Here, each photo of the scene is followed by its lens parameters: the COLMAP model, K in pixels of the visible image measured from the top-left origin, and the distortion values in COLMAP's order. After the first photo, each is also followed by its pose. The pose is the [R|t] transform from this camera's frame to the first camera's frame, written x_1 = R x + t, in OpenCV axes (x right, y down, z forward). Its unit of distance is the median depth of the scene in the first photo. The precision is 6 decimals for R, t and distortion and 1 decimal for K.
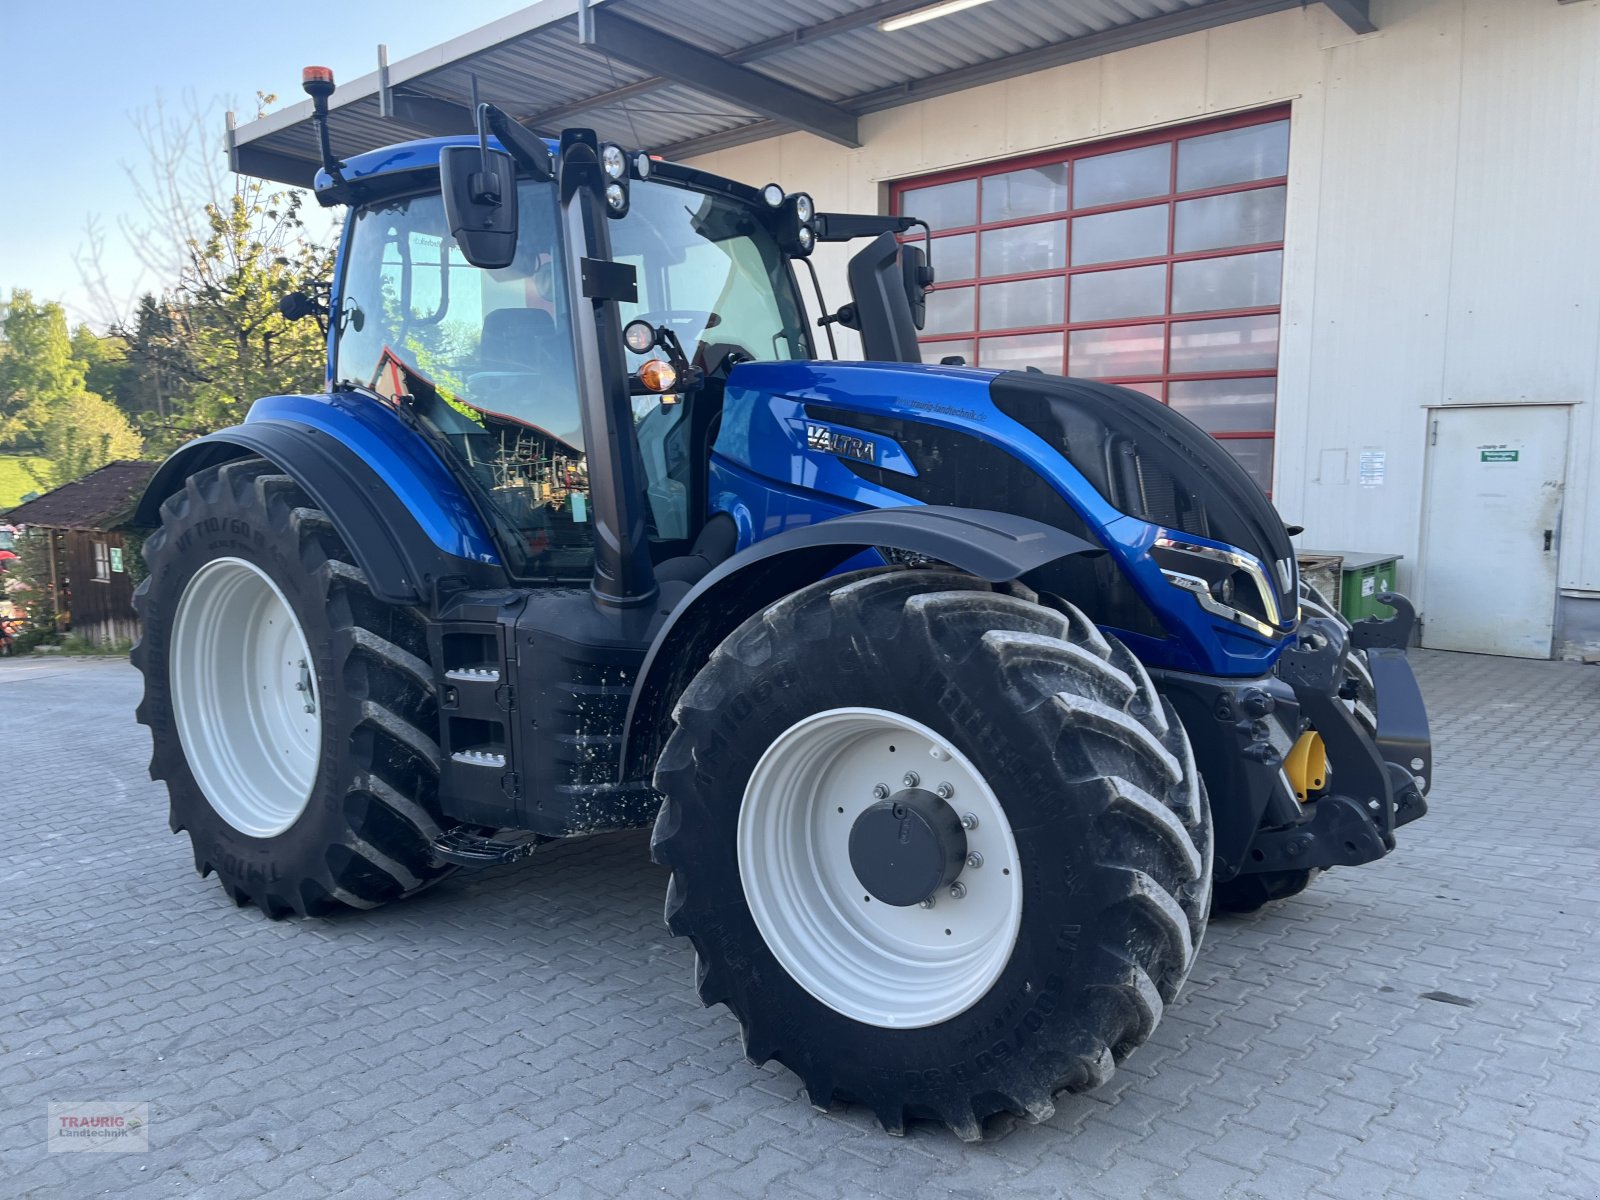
lens RADIAL K [[1211.7, 0, 830.2], [0, 1211.7, 610.4], [0, 0, 1]] dist [0.067797, -0.093749]
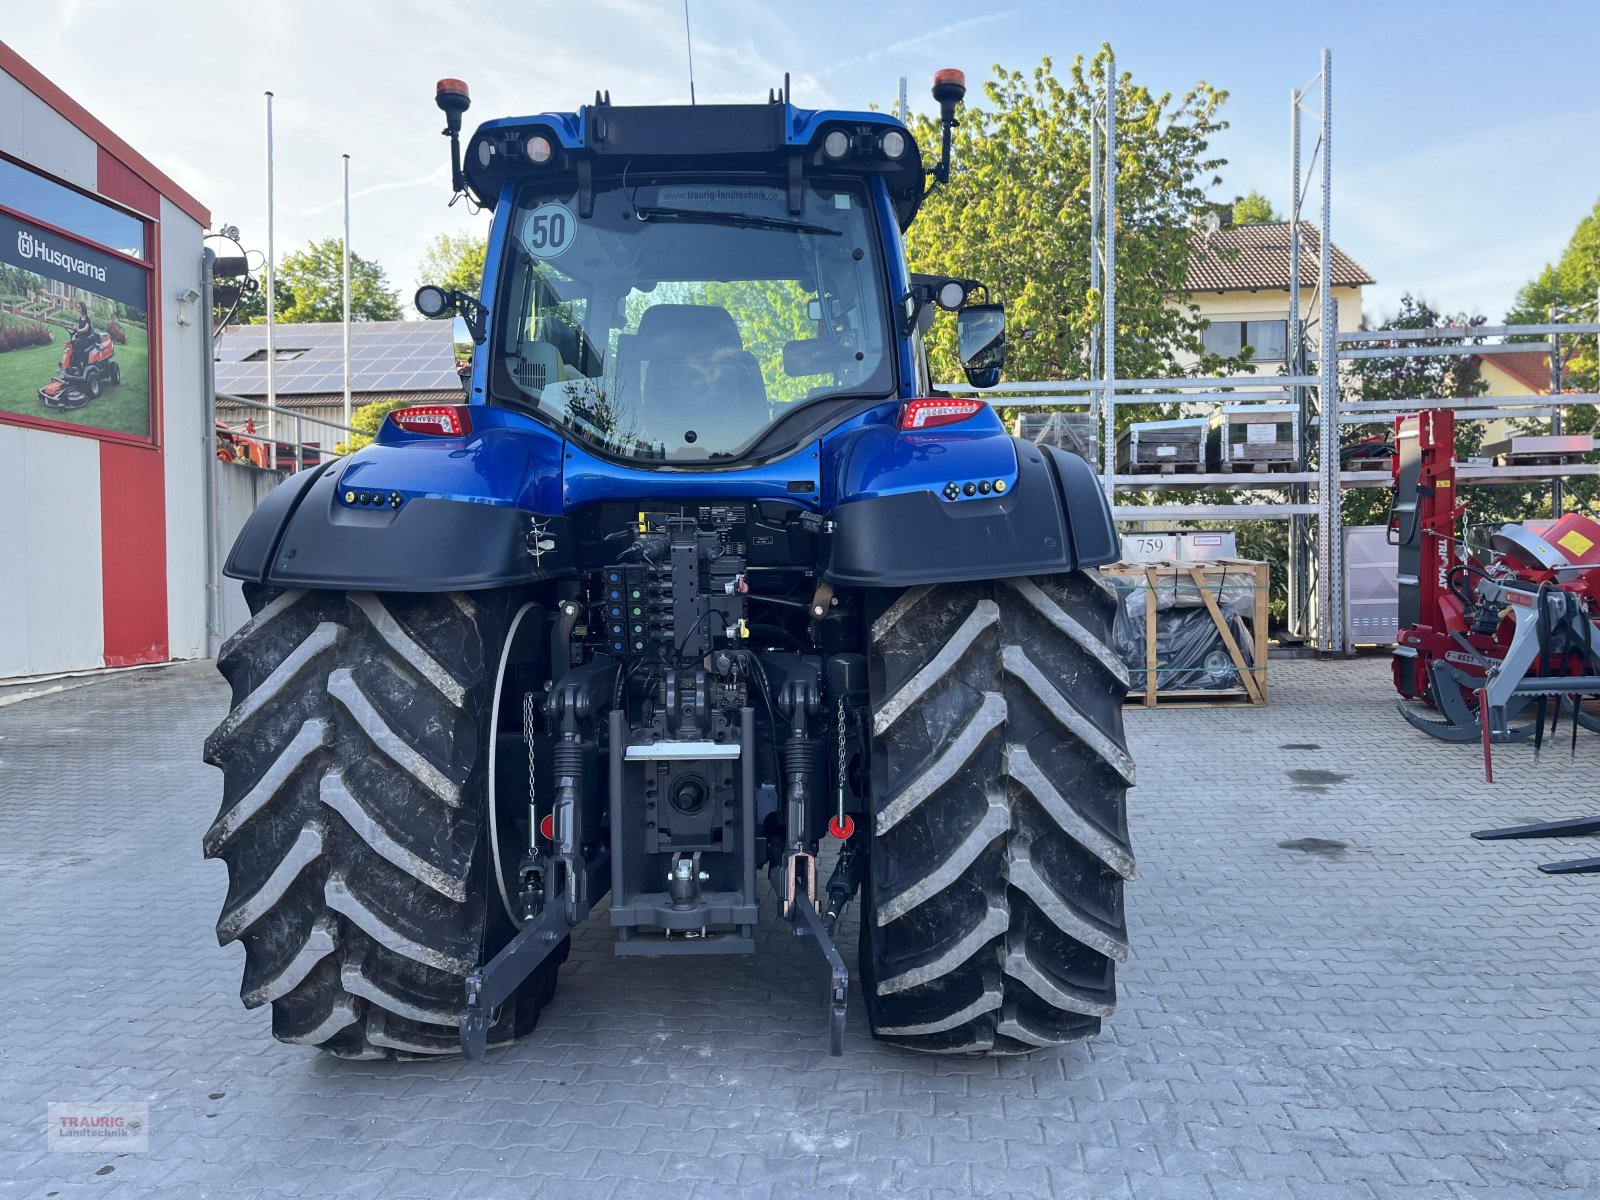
lens RADIAL K [[1211.7, 0, 809.7], [0, 1211.7, 608.0], [0, 0, 1]] dist [0.067797, -0.093749]
pose [[-0.588786, -0.002940, 0.808284, -1.192447], [0.119922, 0.988608, 0.090953, -0.148130], [-0.799344, 0.150483, -0.581726, 1.813501]]
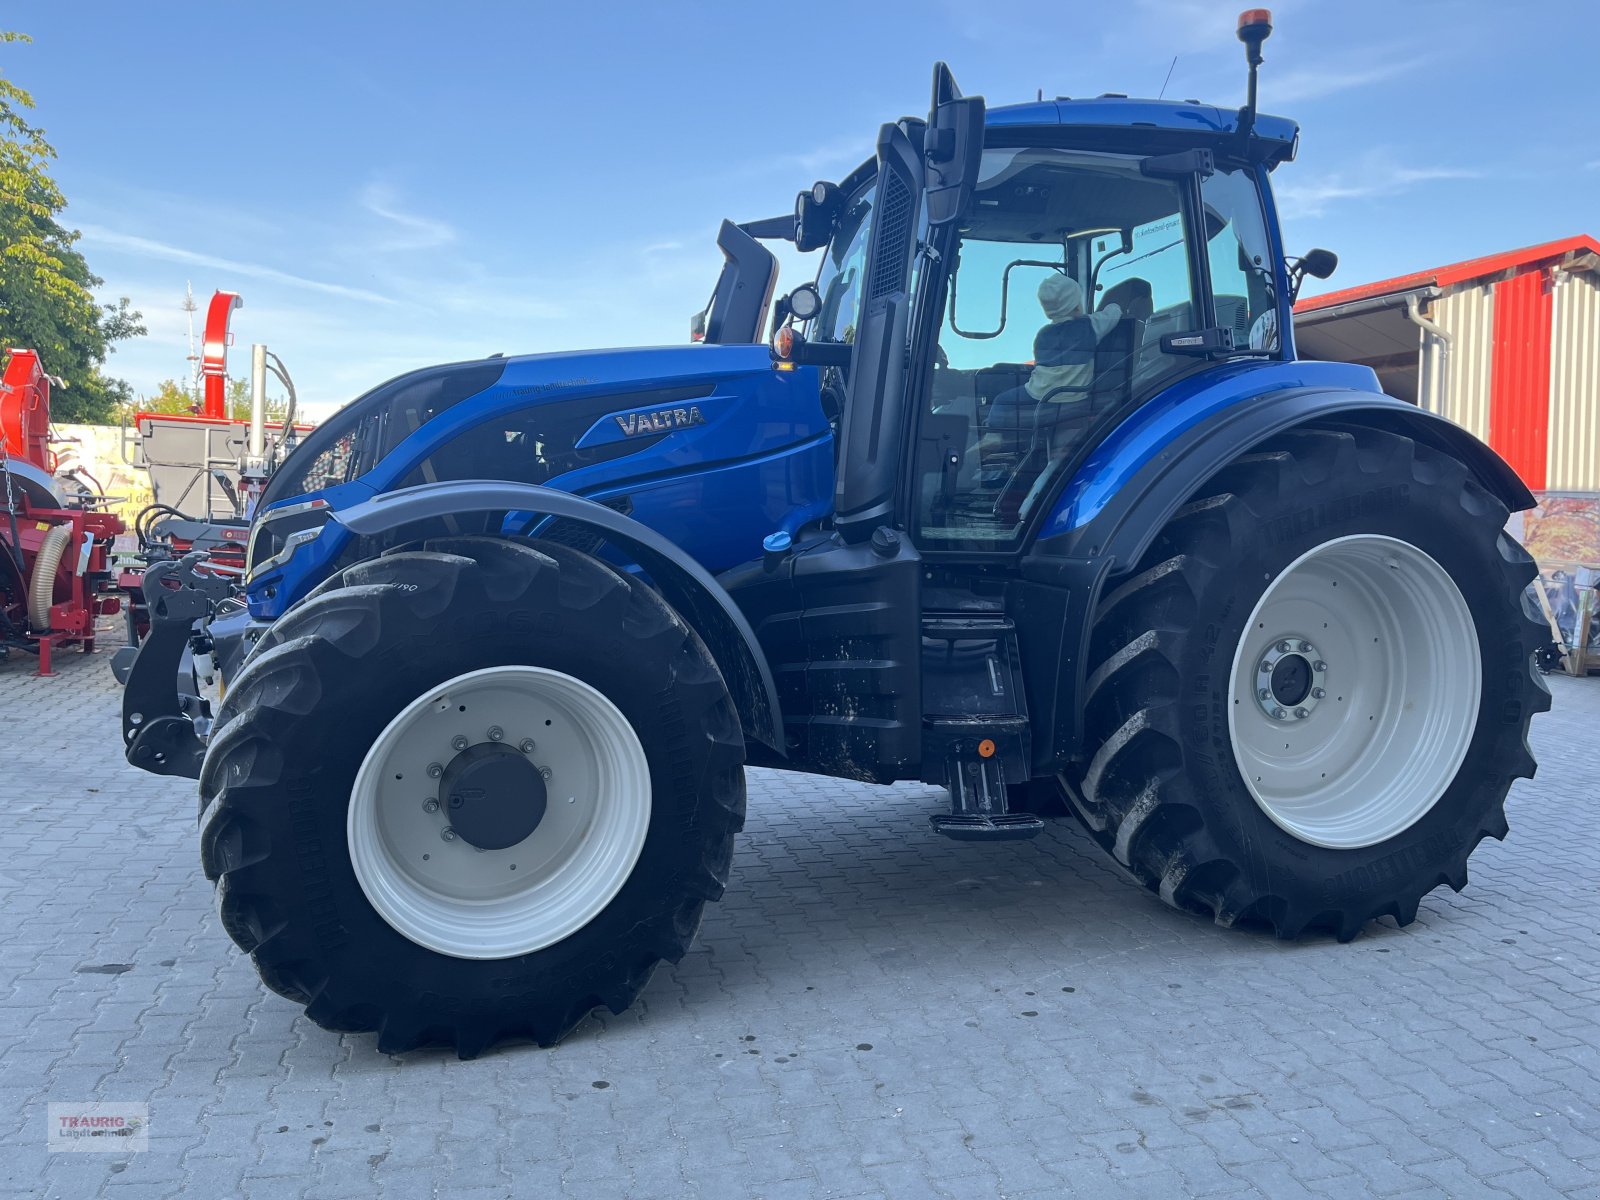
lens RADIAL K [[1211.7, 0, 807.9], [0, 1211.7, 598.6], [0, 0, 1]] dist [0.067797, -0.093749]
pose [[-0.548223, 0.077358, -0.832747, 0.873094], [-0.098318, 0.982847, 0.156027, -0.166961], [0.830533, 0.167412, -0.531213, 1.708279]]
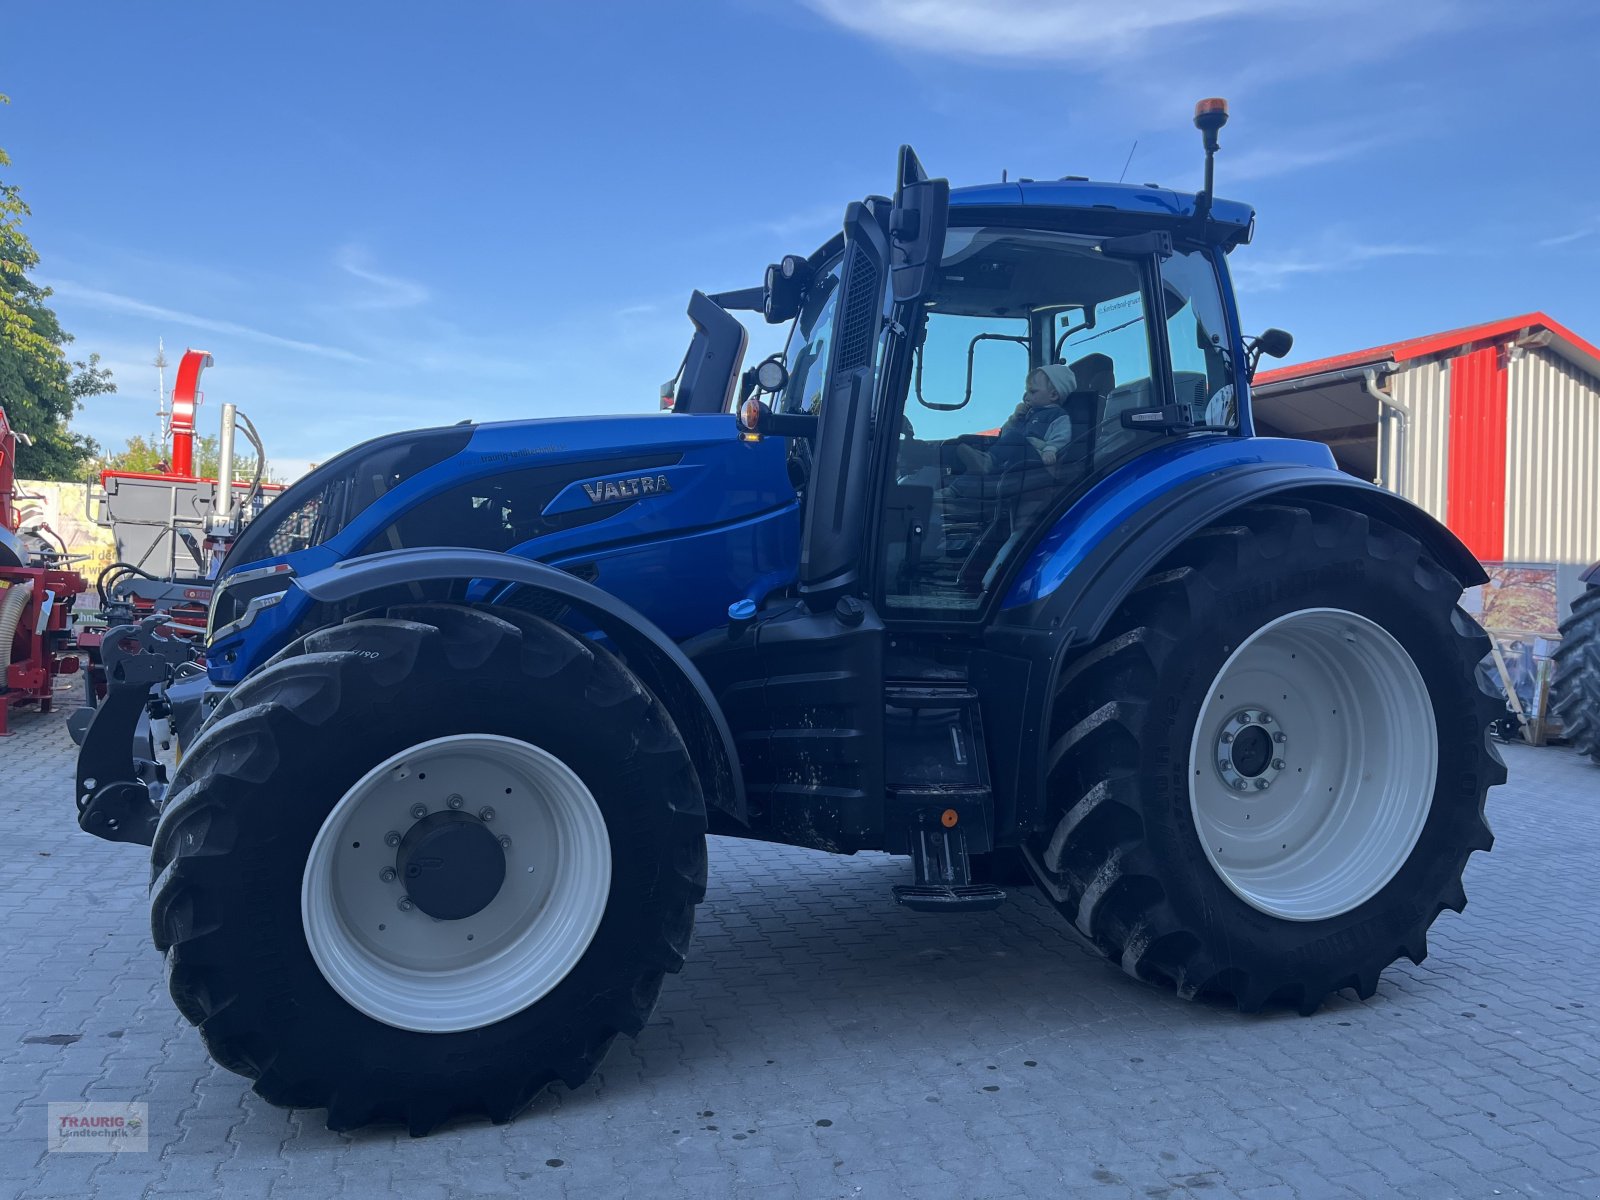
lens RADIAL K [[1211.7, 0, 802.4], [0, 1211.7, 609.0], [0, 0, 1]] dist [0.067797, -0.093749]
pose [[-0.531606, 0.037456, -0.846163, 0.873785], [-0.109774, 0.987549, 0.112680, -0.173390], [0.839848, 0.152788, -0.520875, 1.712820]]
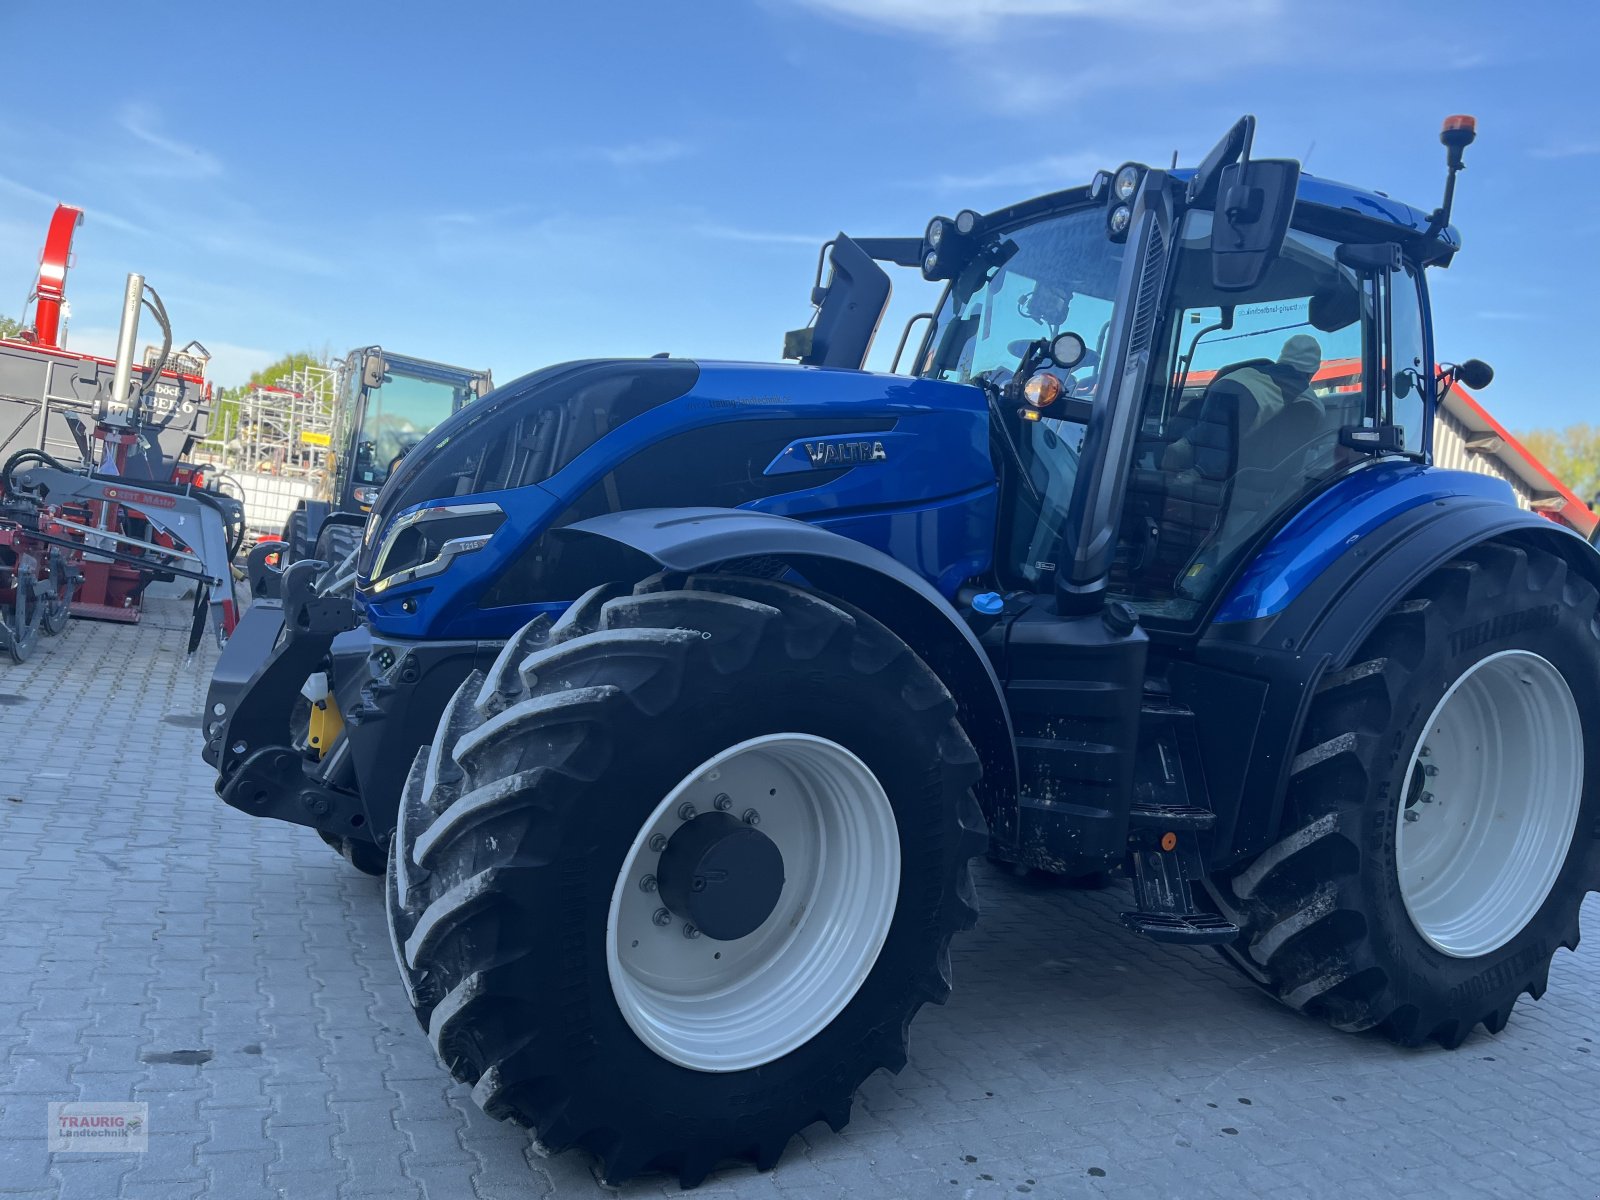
lens RADIAL K [[1211.7, 0, 817.7], [0, 1211.7, 621.2], [0, 0, 1]] dist [0.067797, -0.093749]
pose [[-0.379036, 0.039421, -0.924542, 0.940310], [-0.220879, 0.966360, 0.131758, -0.136366], [0.898634, 0.254153, -0.357578, 1.388946]]
